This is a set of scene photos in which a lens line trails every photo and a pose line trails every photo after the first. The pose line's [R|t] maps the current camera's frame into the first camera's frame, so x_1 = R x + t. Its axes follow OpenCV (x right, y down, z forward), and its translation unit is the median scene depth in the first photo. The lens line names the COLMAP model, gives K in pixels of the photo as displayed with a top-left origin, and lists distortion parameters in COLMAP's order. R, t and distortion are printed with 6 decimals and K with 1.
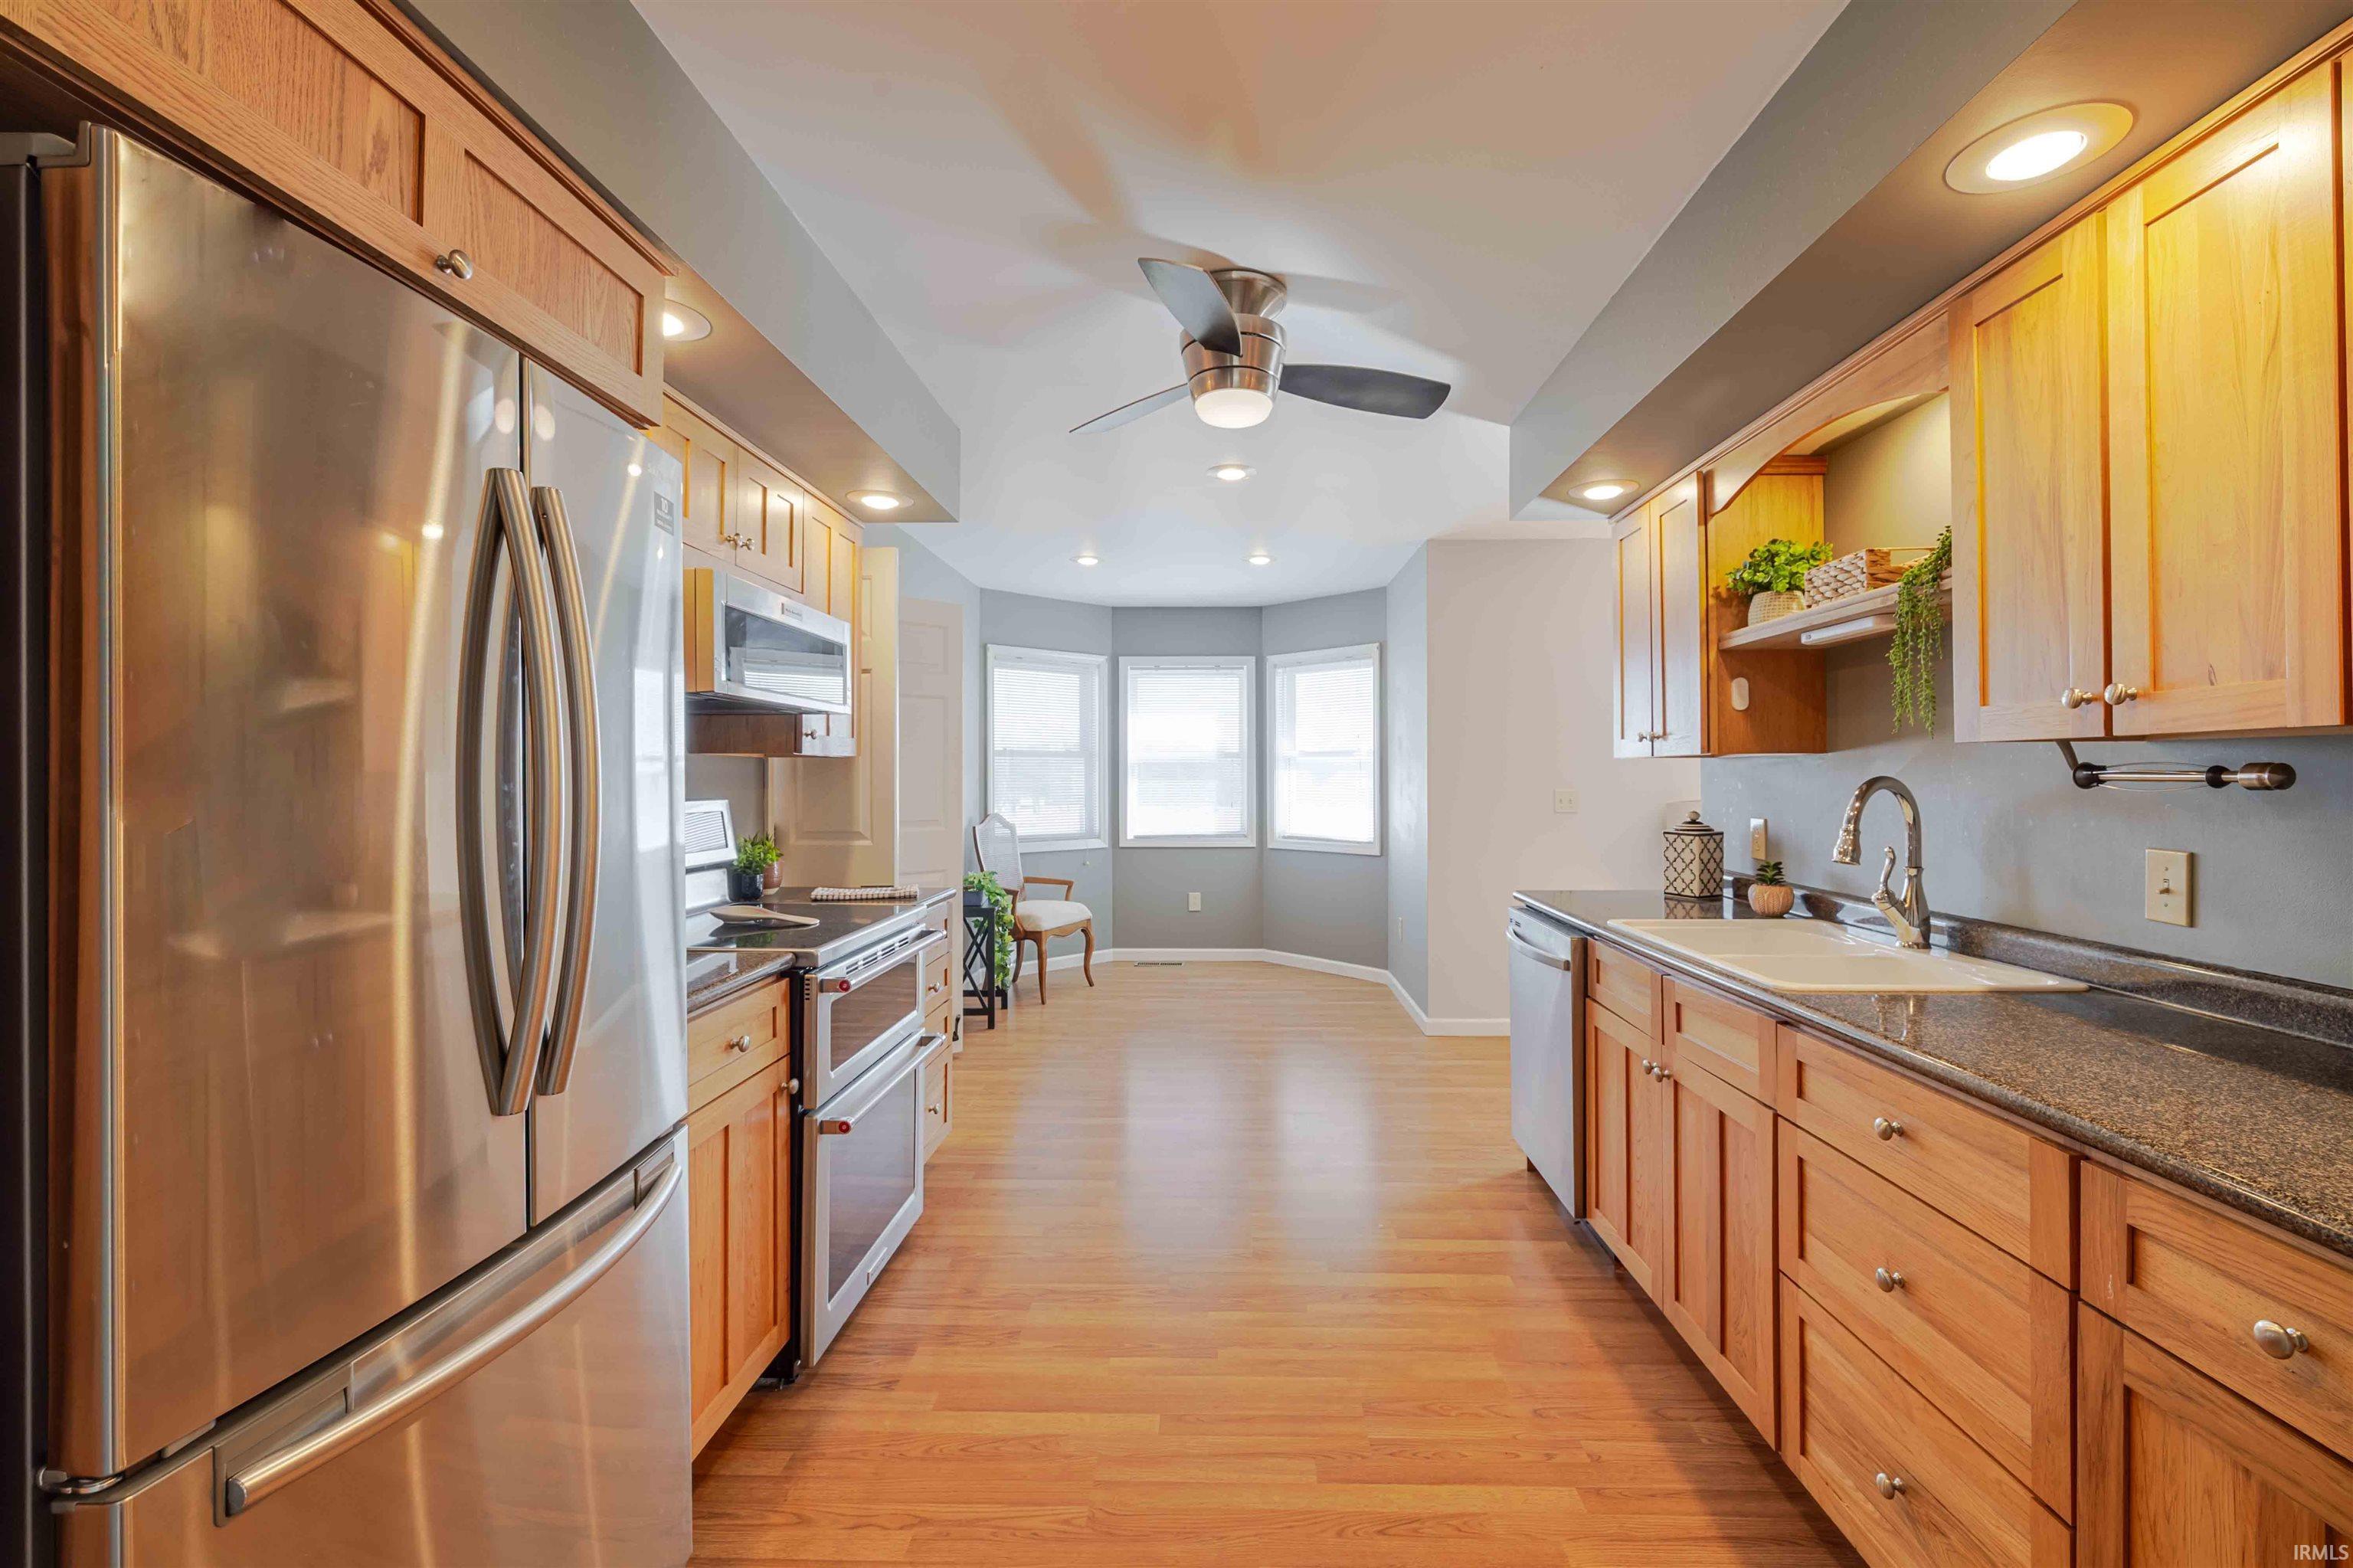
lens RADIAL K [[998.7, 0, 1203.3], [0, 998.7, 769.7], [0, 0, 1]] dist [0.001689, 0.000320]
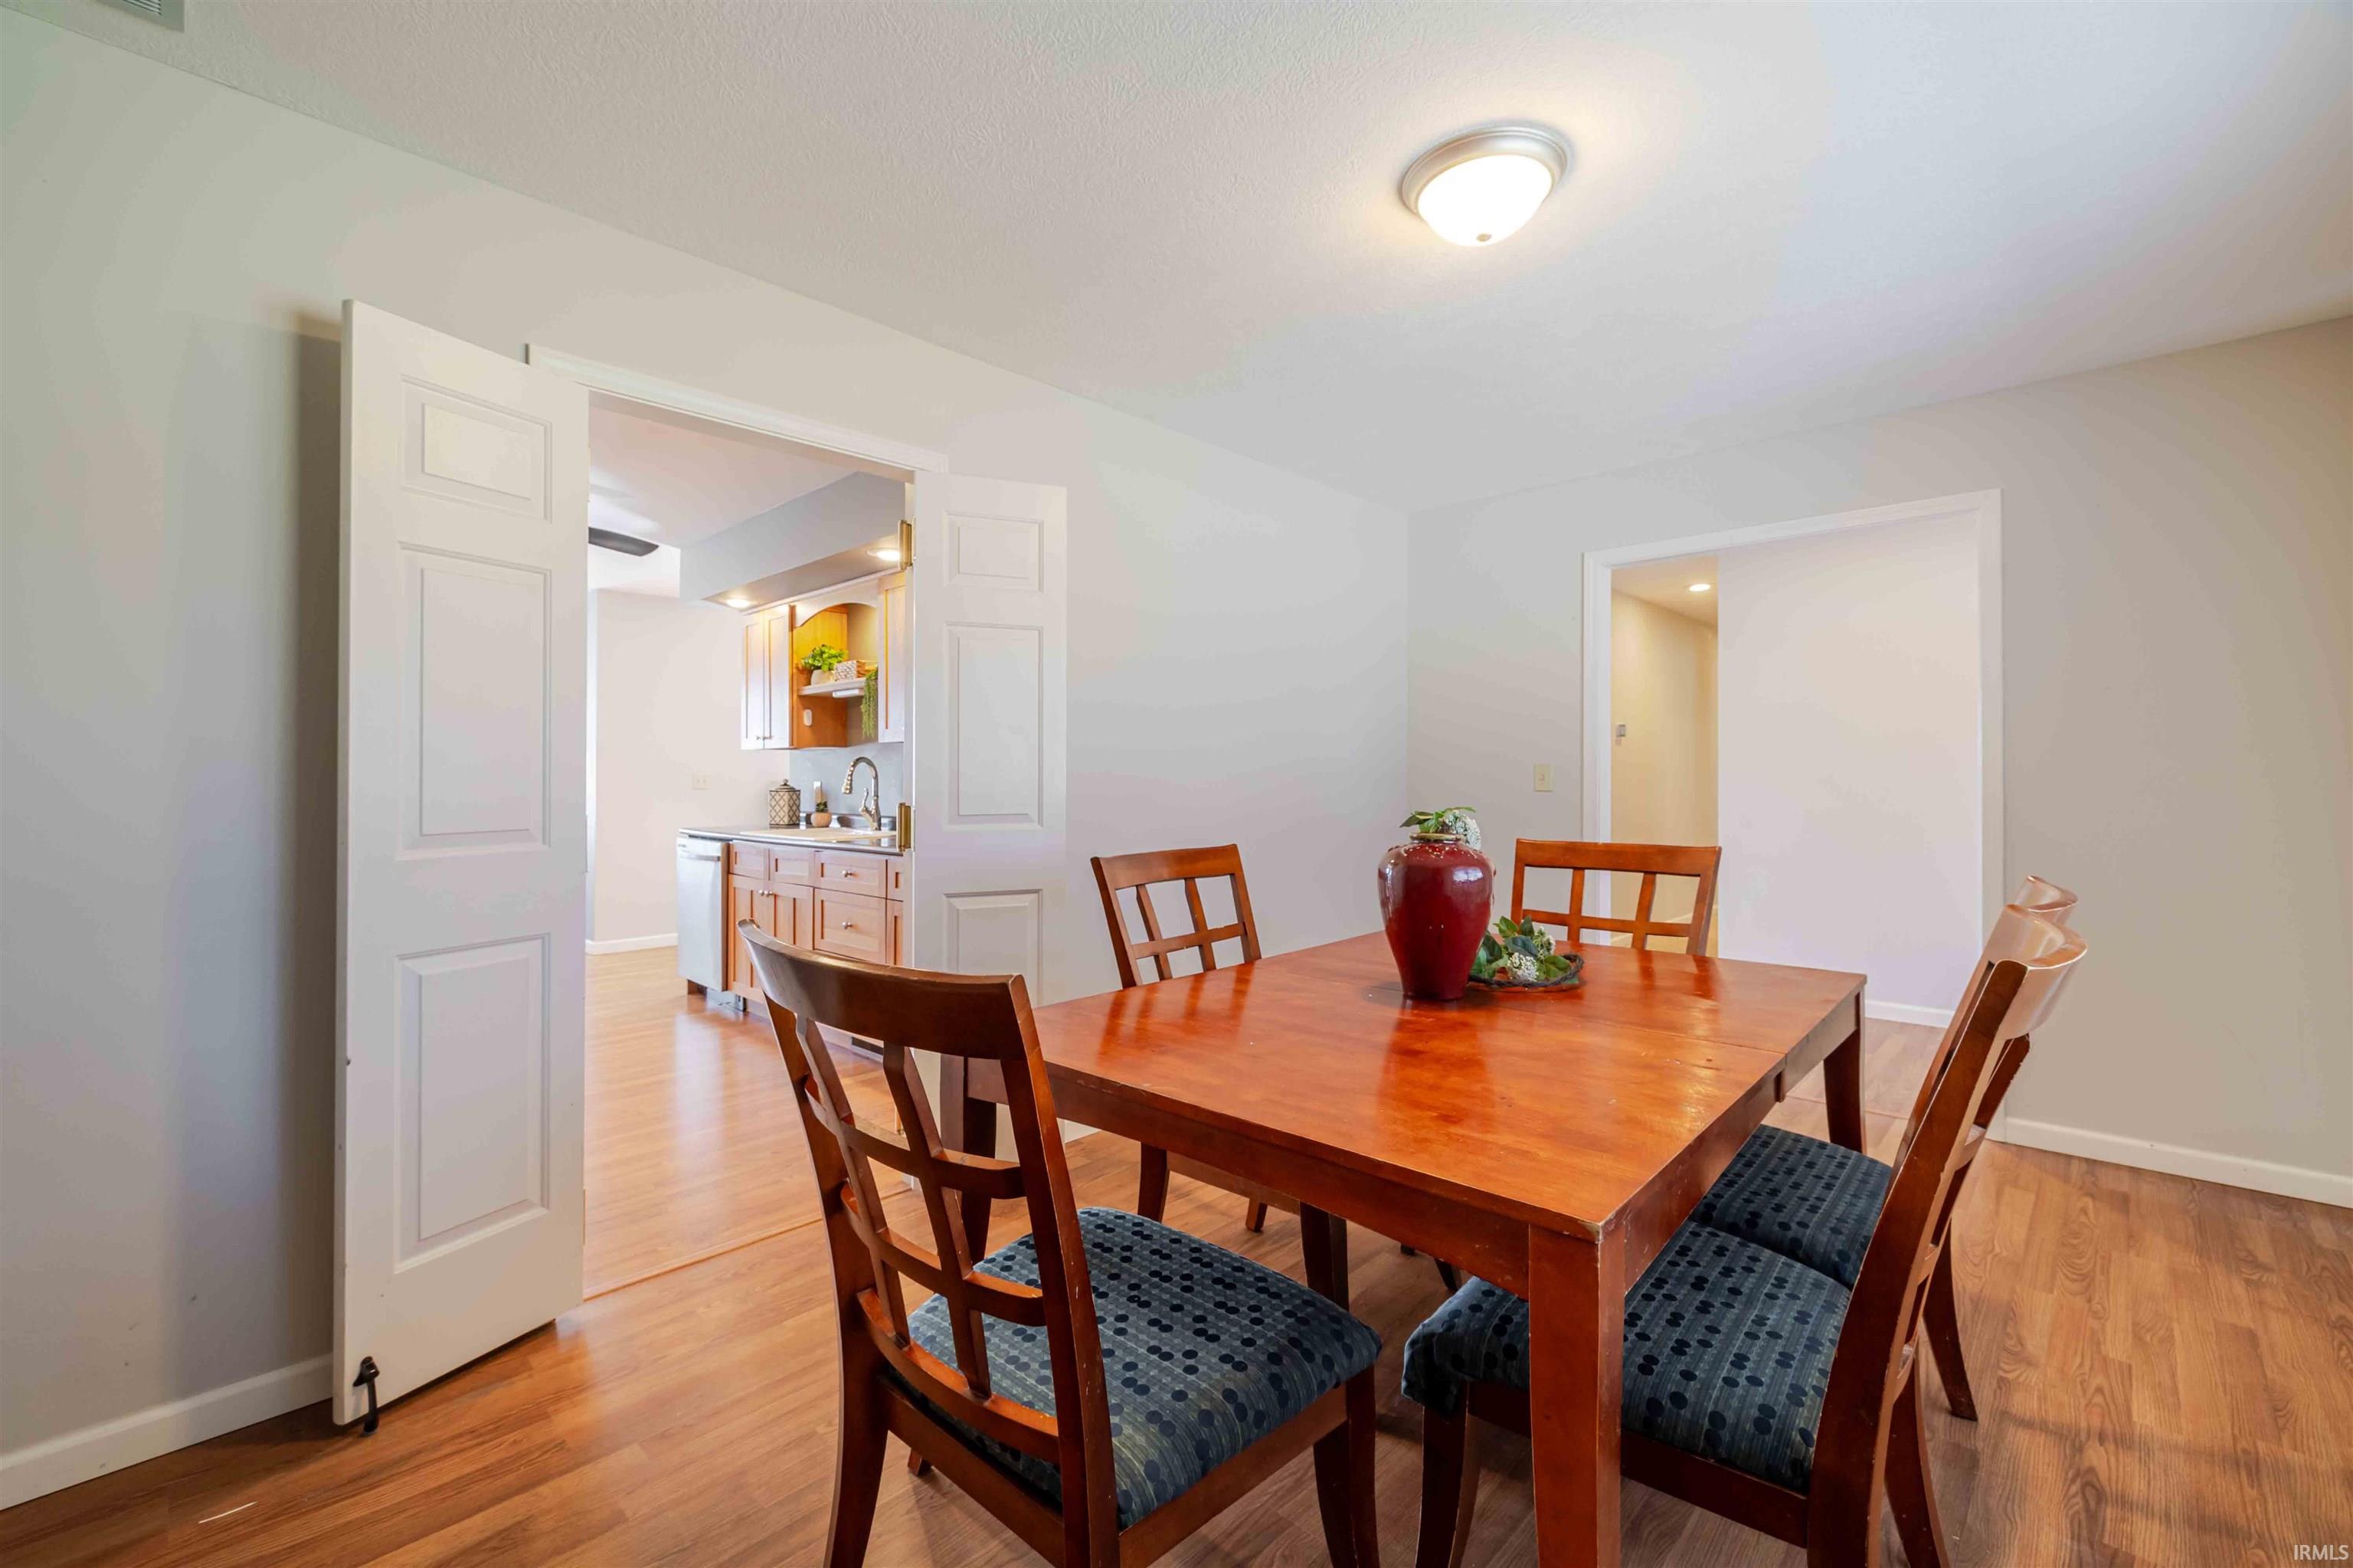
lens RADIAL K [[998.7, 0, 1203.3], [0, 998.7, 769.7], [0, 0, 1]] dist [0.001689, 0.000320]
pose [[0.662647, 0.009586, 0.748871, -0.458450], [-0.005431, 0.999953, -0.007995, 0.042526], [-0.748912, 0.001231, 0.662668, -0.967604]]
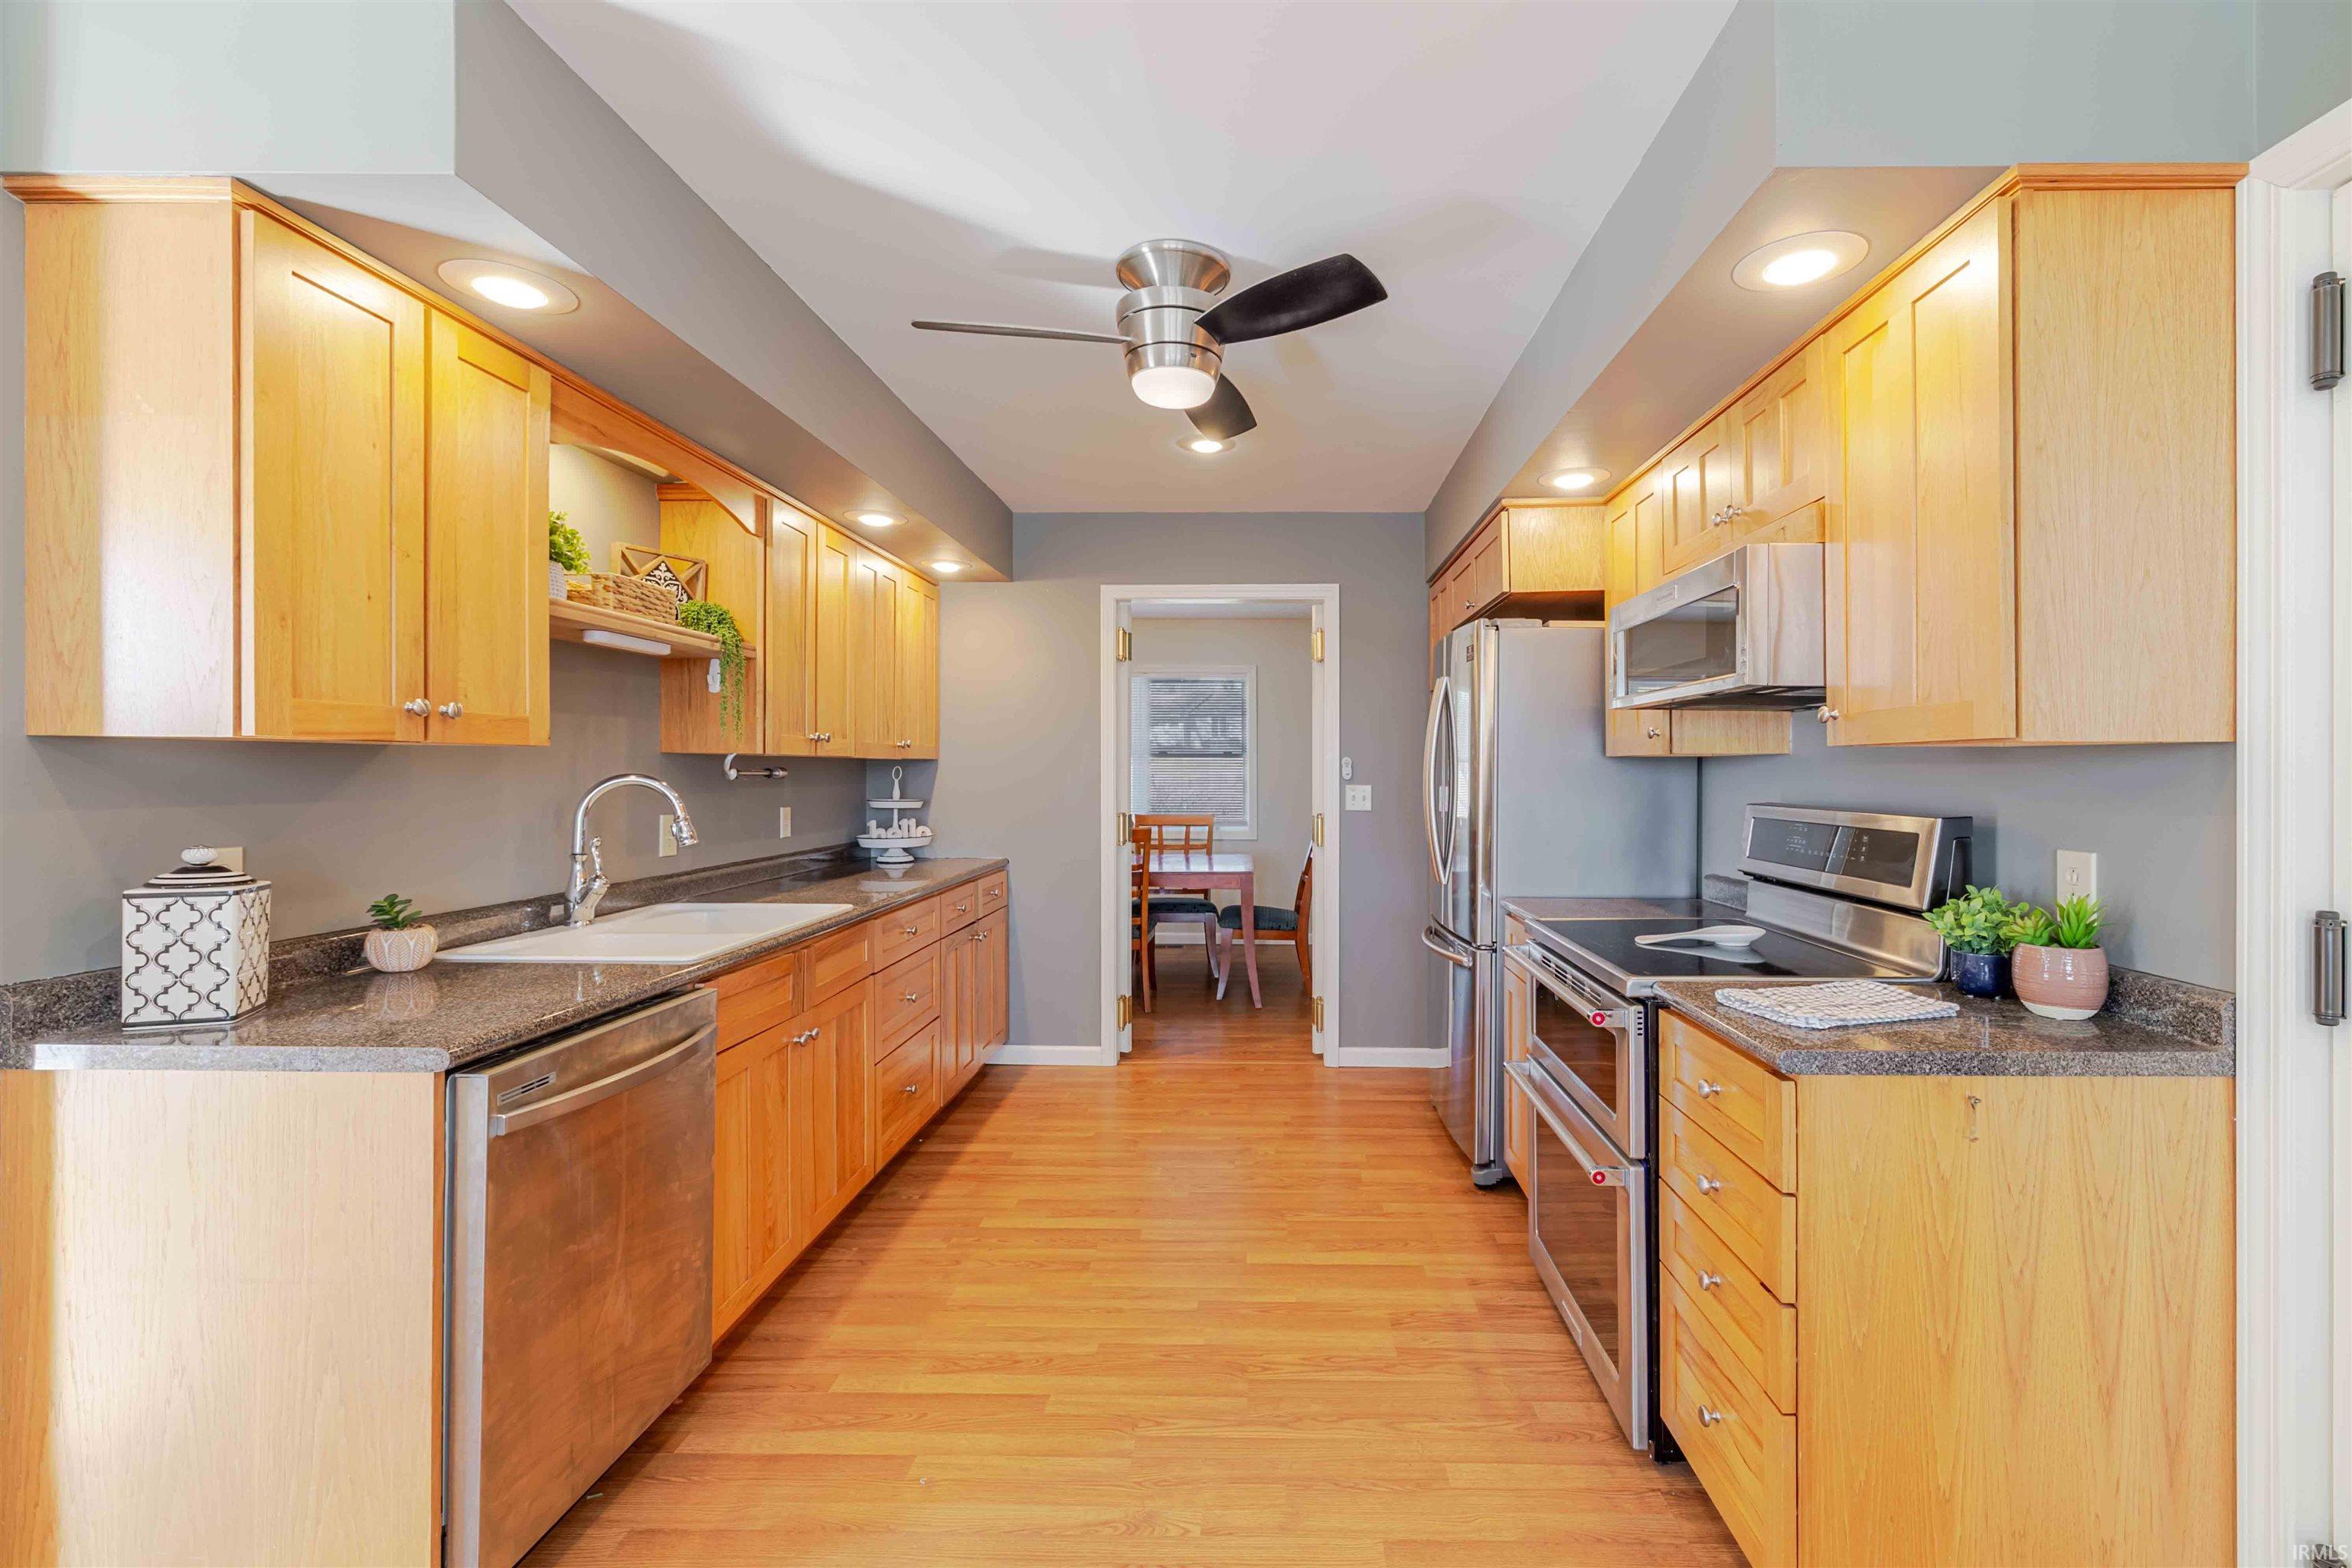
lens RADIAL K [[998.3, 0, 1183.4], [0, 998.3, 778.6], [0, 0, 1]] dist [0.000247, 0.000120]
pose [[-0.998443, -0.002132, 0.055739, -0.024920], [-0.002099, 0.999998, 0.000639, 0.008761], [-0.055740, 0.000521, -0.998445, 1.756102]]
